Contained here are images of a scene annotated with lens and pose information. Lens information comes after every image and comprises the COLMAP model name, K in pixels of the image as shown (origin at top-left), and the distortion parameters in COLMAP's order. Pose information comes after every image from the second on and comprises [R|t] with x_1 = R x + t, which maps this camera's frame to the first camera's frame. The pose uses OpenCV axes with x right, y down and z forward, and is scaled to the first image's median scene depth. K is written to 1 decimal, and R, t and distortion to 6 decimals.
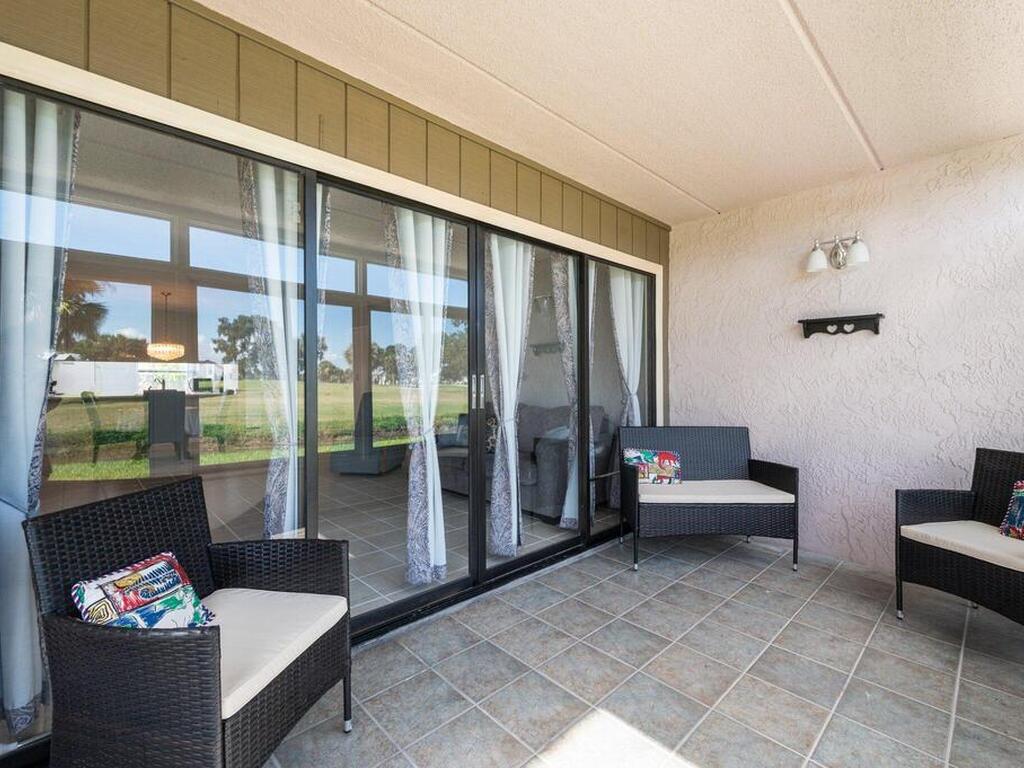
lens RADIAL K [[461.1, 0, 523.6], [0, 461.1, 381.8], [0, 0, 1]] dist [-0.000849, 0.000256]
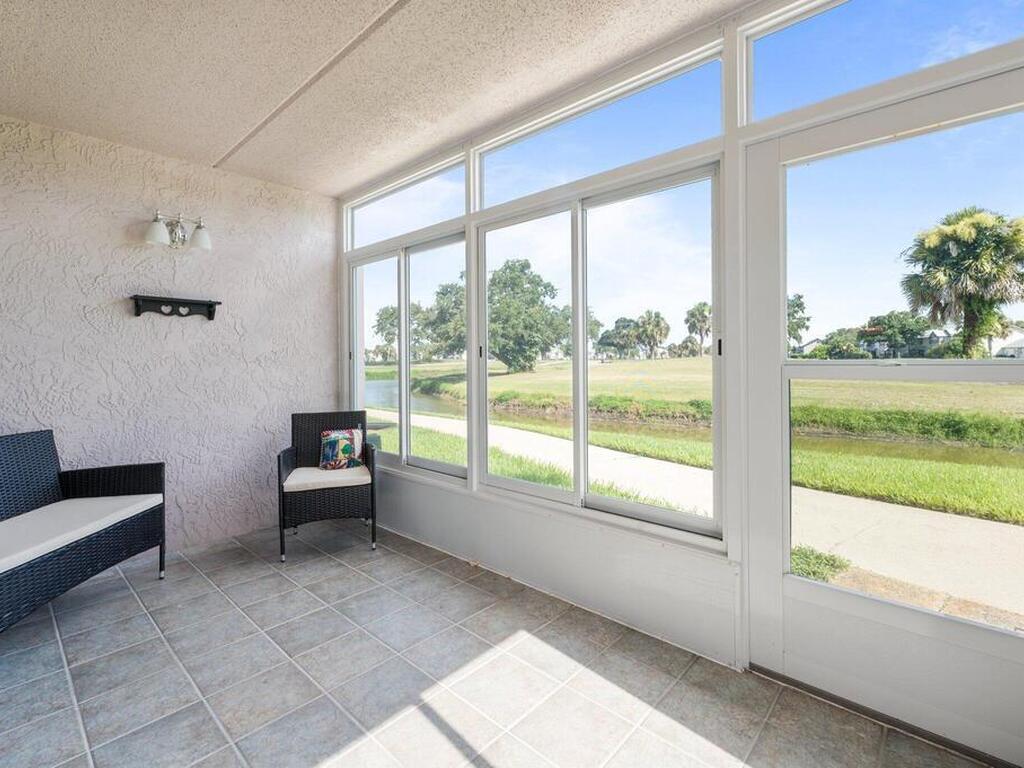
lens RADIAL K [[475.7, 0, 519.8], [0, 475.7, 361.6], [0, 0, 1]] dist [-0.002225, 0.000082]
pose [[-0.062706, -0.001538, 0.998031, -0.367092], [0.012696, 0.999917, 0.002339, -0.001874], [-0.997951, 0.012817, -0.062682, 0.365948]]
